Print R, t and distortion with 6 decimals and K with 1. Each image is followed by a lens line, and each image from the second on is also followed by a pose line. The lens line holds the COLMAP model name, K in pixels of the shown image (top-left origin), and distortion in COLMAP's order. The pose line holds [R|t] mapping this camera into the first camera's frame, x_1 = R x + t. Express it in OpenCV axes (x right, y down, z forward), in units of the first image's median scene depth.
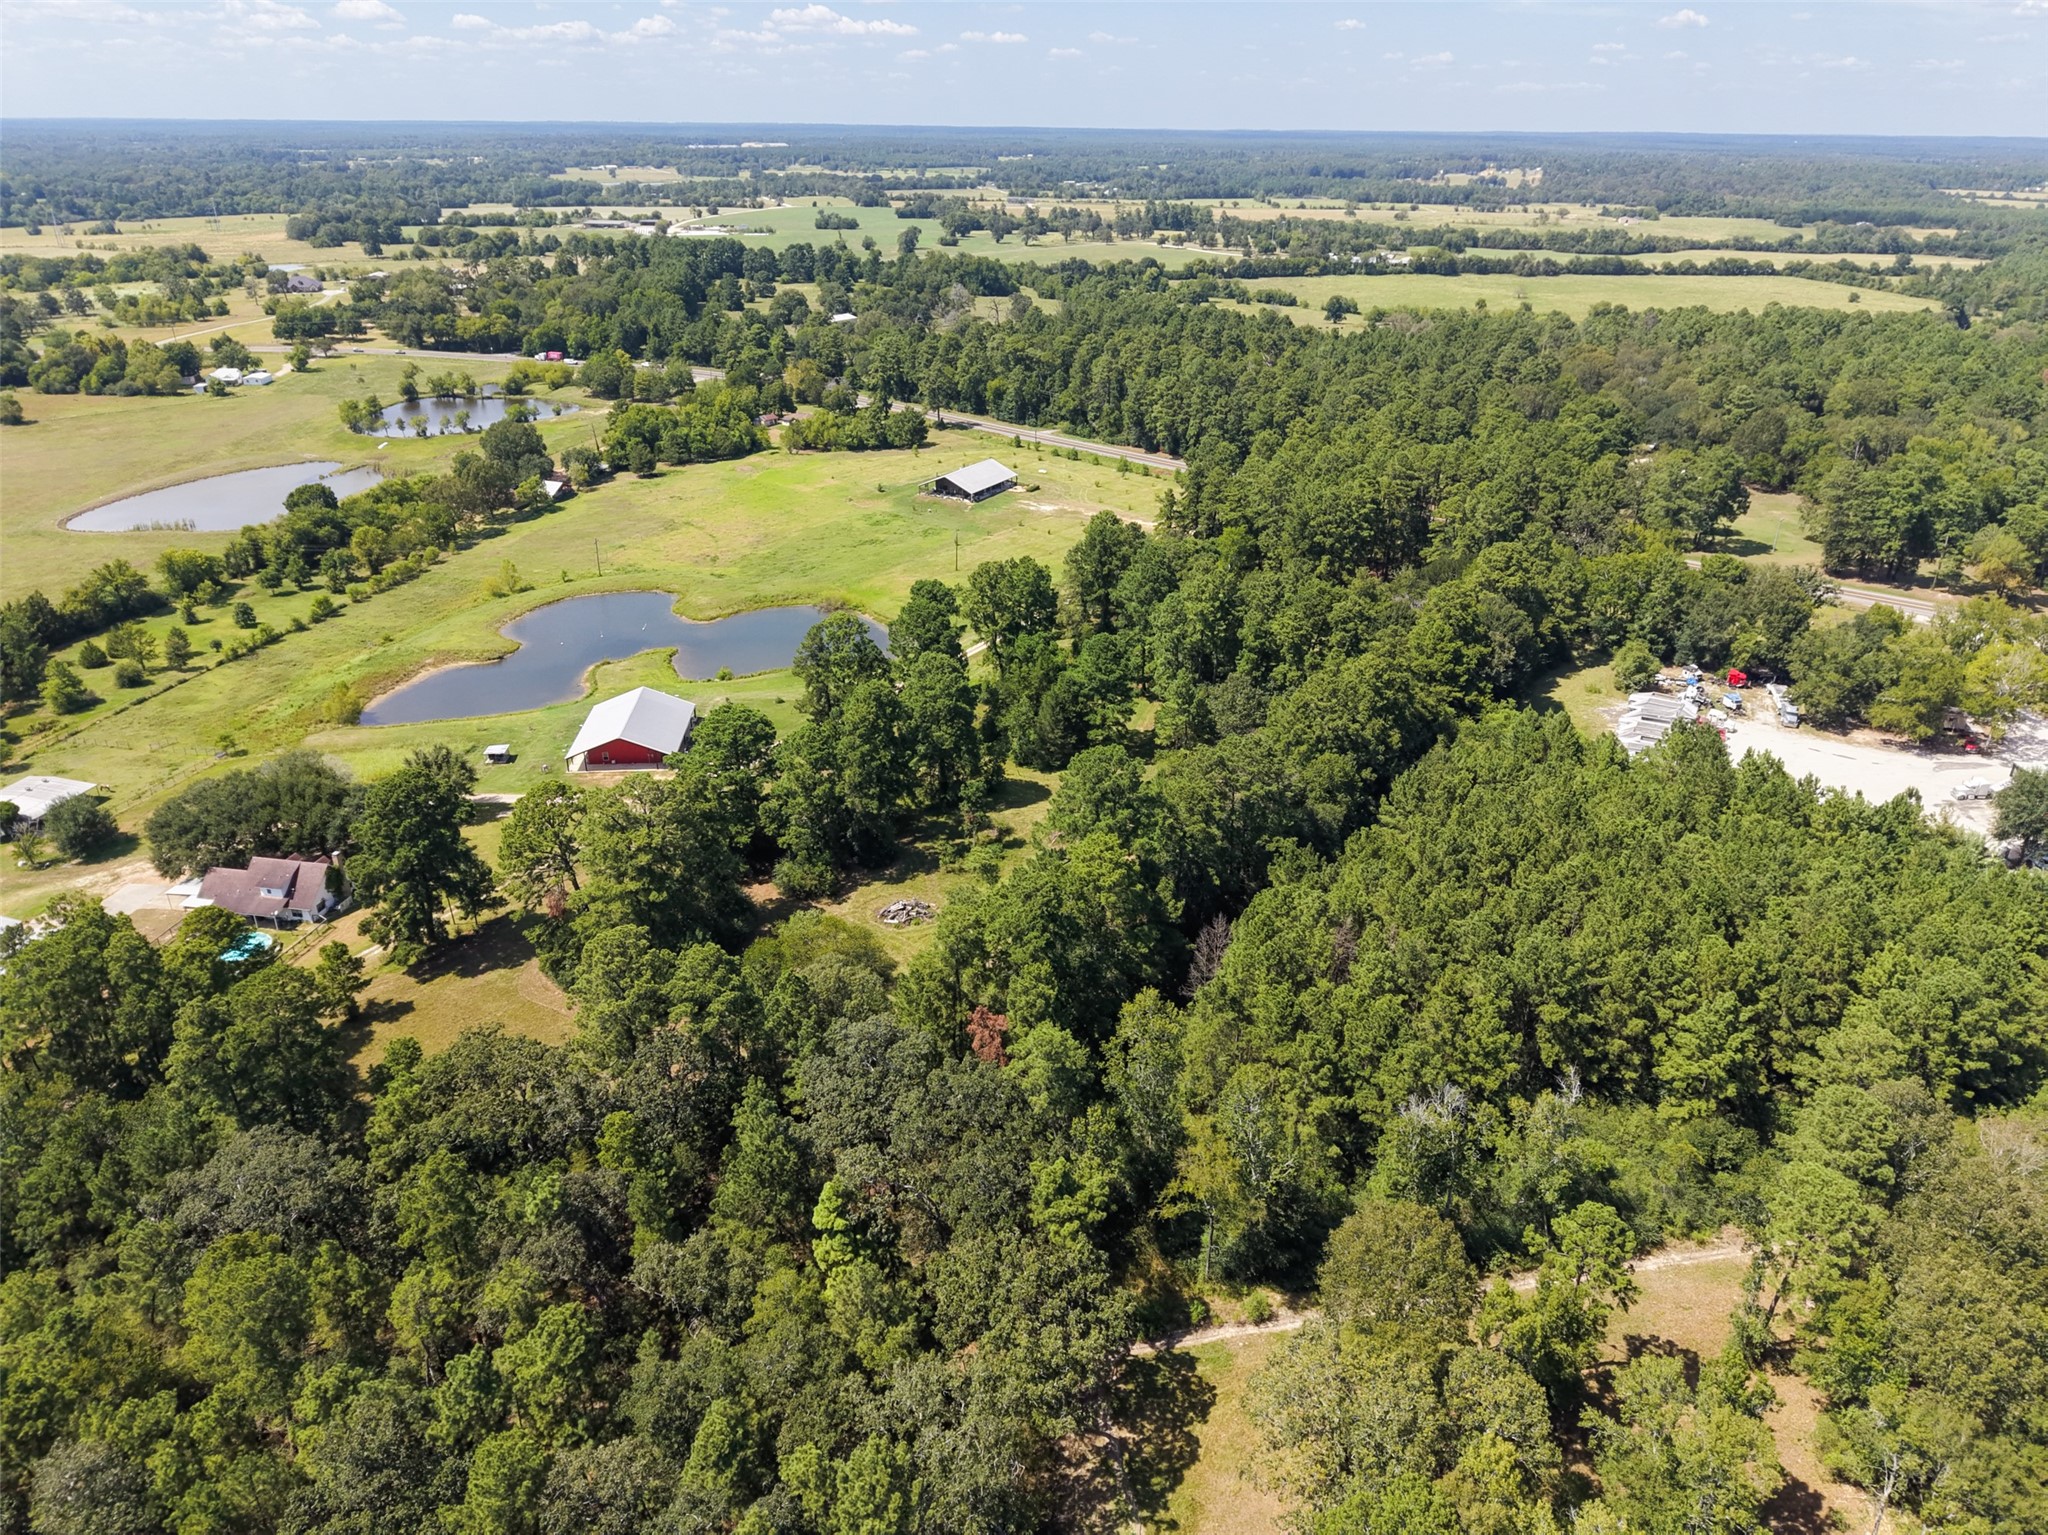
lens RADIAL K [[1376.9, 0, 1009.9], [0, 1376.9, 770.7], [0, 0, 1]] dist [0.019781, -0.018849]
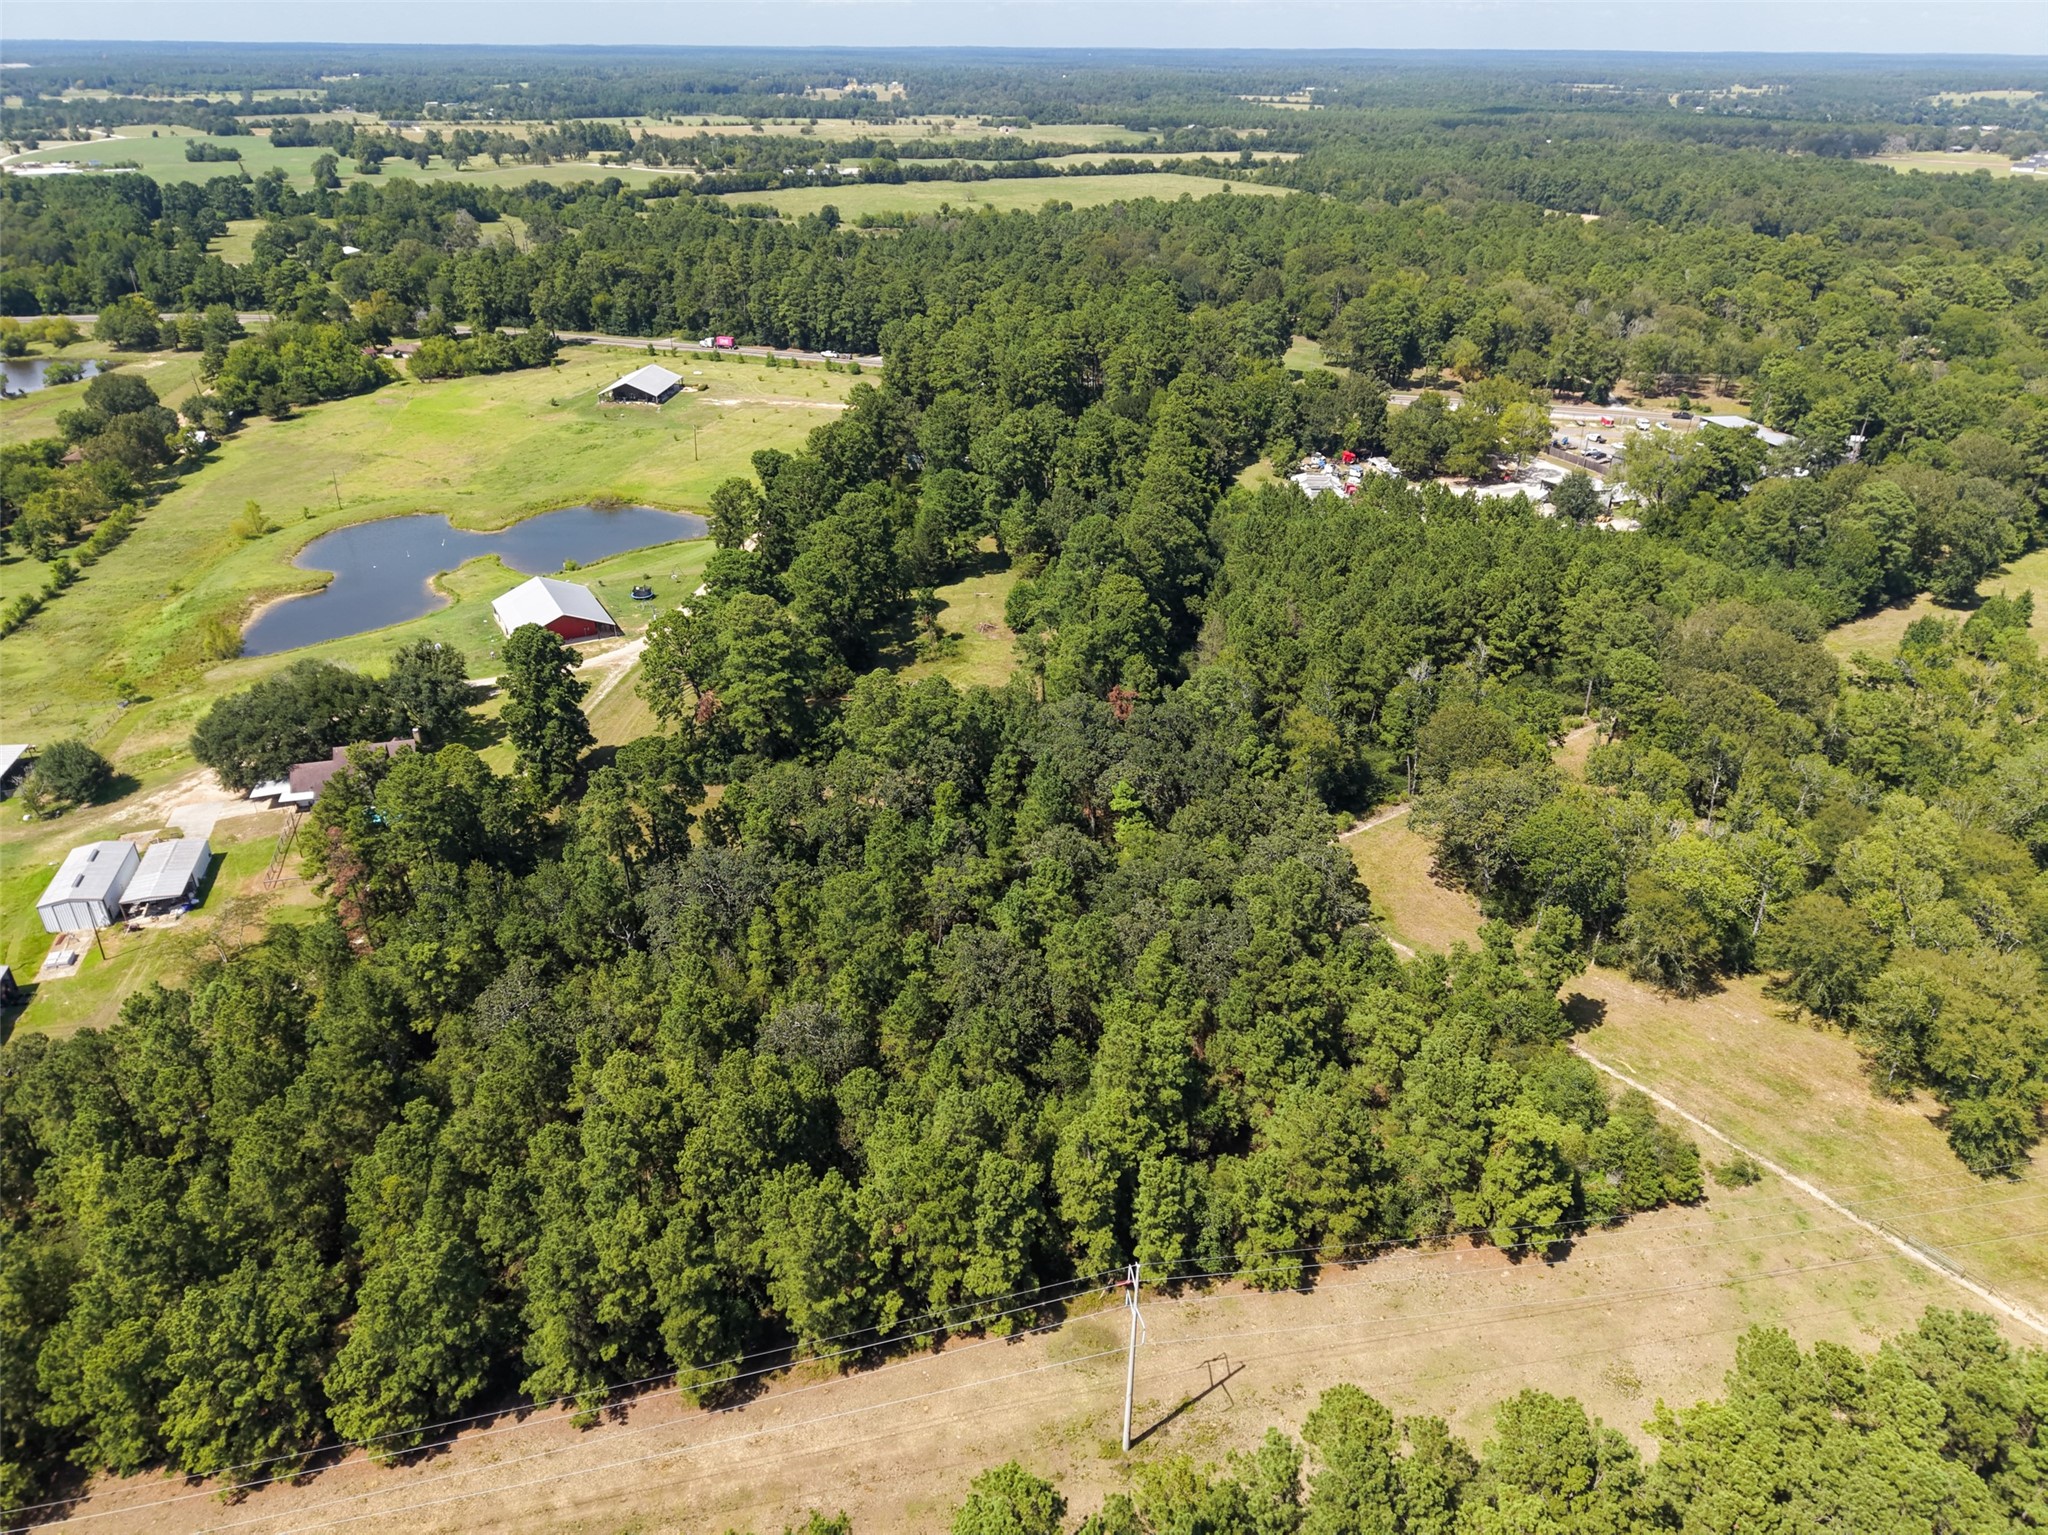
lens RADIAL K [[1376.9, 0, 1019.7], [0, 1376.9, 770.1], [0, 0, 1]] dist [0.019781, -0.018849]
pose [[0.907004, -0.199825, 0.370692, -0.216447], [0.181454, 0.979789, 0.084184, 0.039785], [-0.380023, -0.009092, 0.924932, -0.089996]]
